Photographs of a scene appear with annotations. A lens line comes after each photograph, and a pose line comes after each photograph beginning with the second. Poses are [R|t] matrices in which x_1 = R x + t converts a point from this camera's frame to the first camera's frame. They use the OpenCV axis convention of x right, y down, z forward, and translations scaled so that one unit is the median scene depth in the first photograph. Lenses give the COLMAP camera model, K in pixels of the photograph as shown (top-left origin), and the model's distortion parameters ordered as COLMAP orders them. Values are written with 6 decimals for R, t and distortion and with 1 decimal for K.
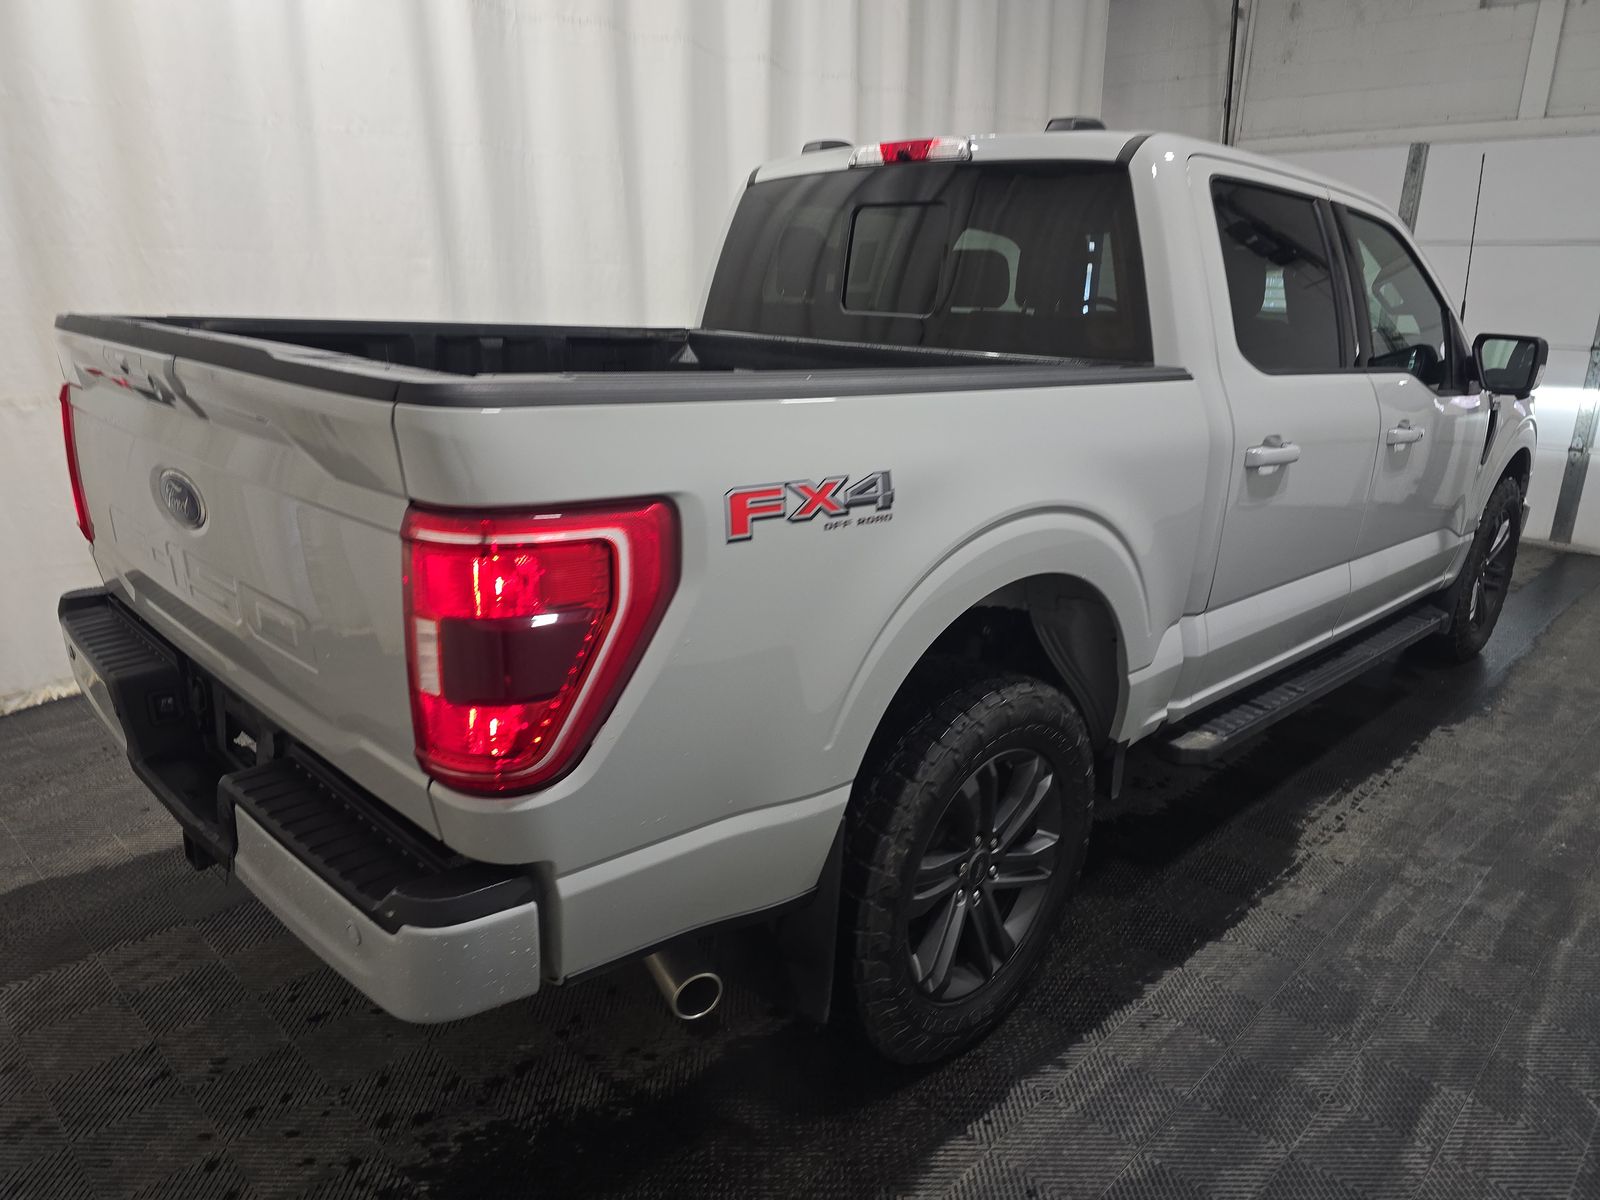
lens RADIAL K [[1075.7, 0, 800.0], [0, 1075.7, 600.0], [0, 0, 1]] dist [-0.002448, 0.000157]
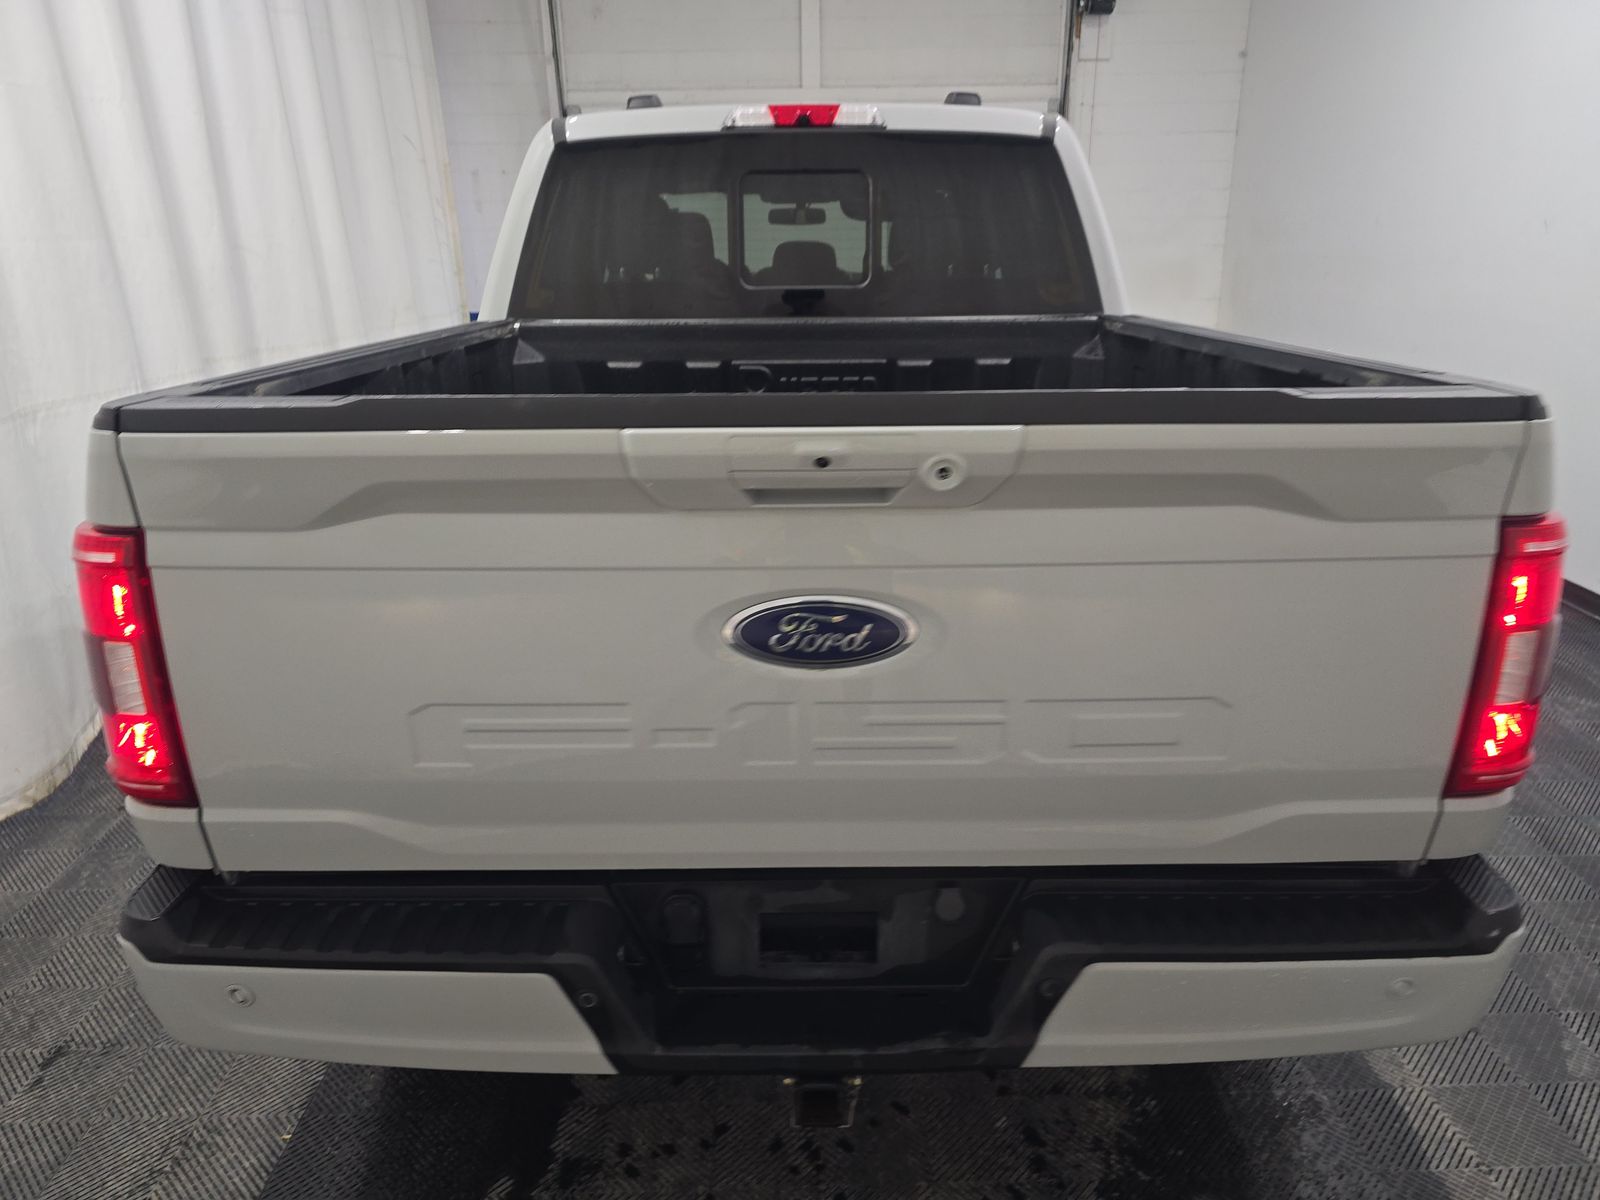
lens RADIAL K [[1075.7, 0, 800.0], [0, 1075.7, 600.0], [0, 0, 1]] dist [-0.002448, 0.000157]
pose [[0.692938, -0.265296, 0.670414, -0.674516], [0.231327, 0.962490, 0.141777, -0.139457], [-0.682879, 0.056843, 0.728317, 0.331802]]
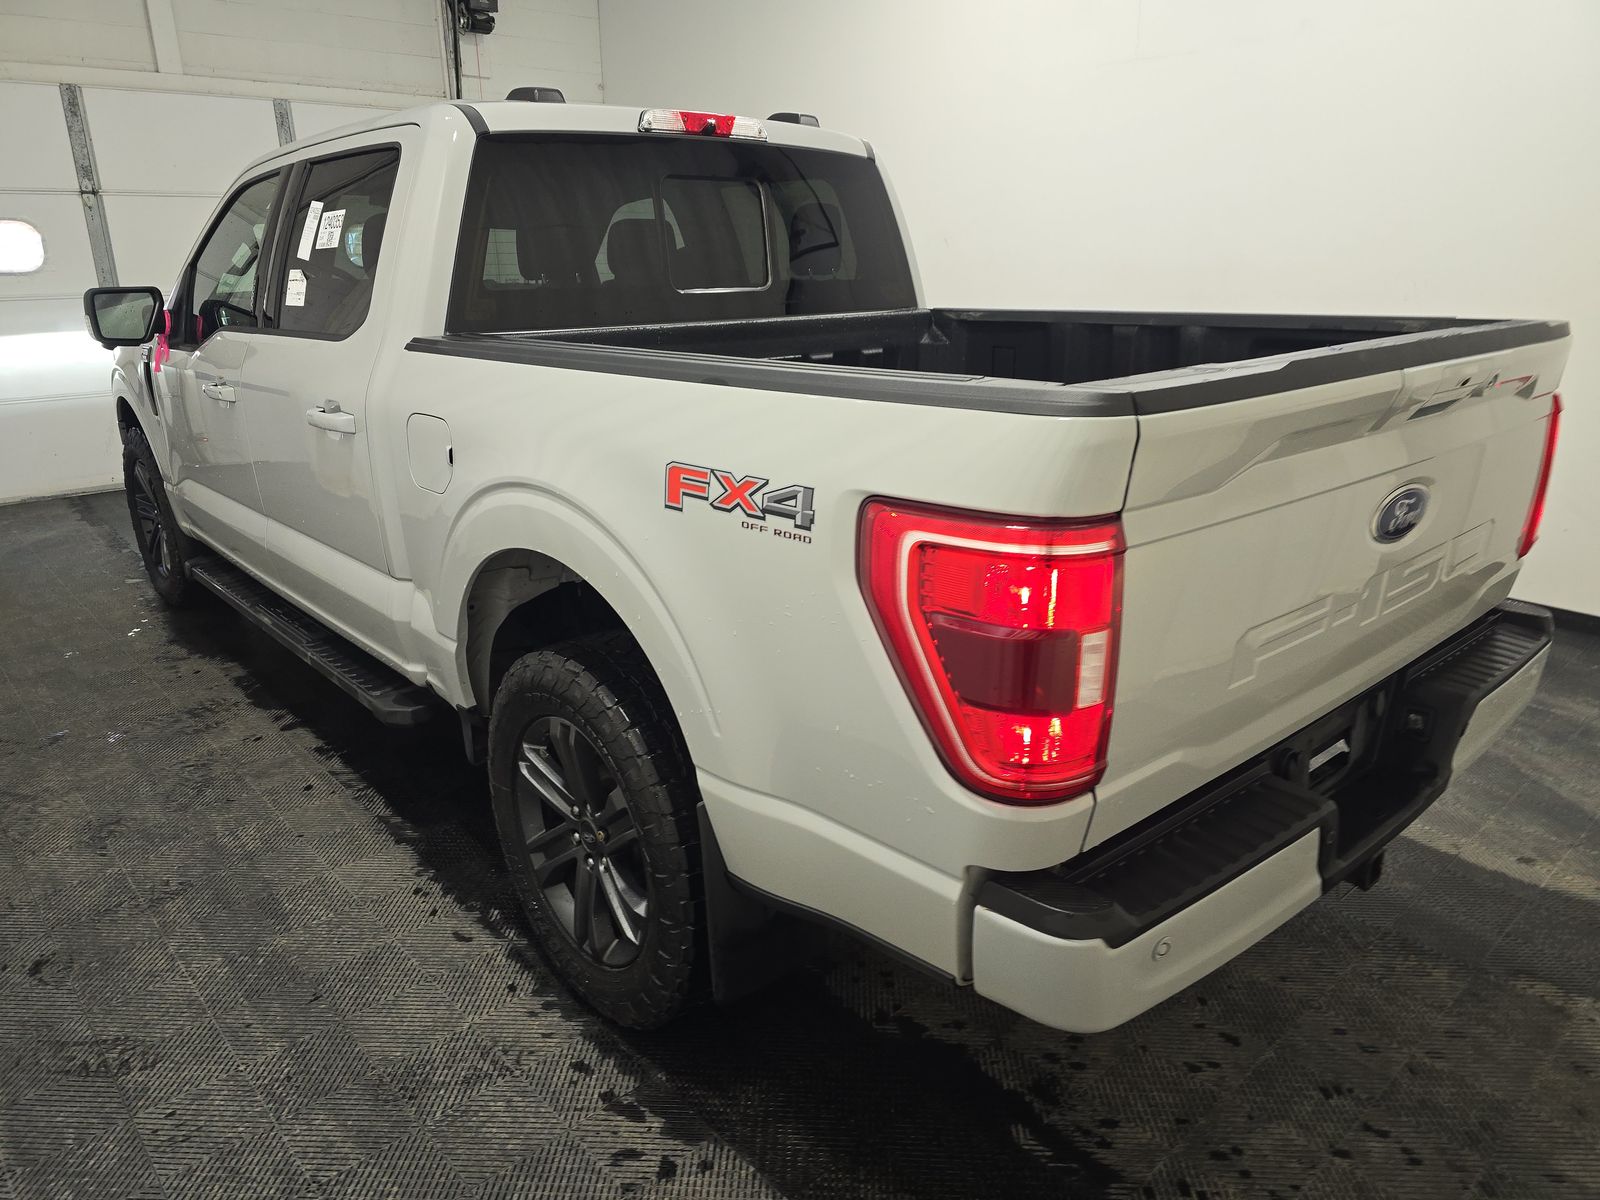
lens RADIAL K [[1067.3, 0, 800.0], [0, 1067.3, 600.0], [0, 0, 1]] dist [0.001057, 0.000097]
pose [[0.060208, -0.341801, 0.937842, -0.987379], [0.286660, 0.905890, 0.311753, -0.306759], [-0.956139, 0.250072, 0.152522, 0.892086]]
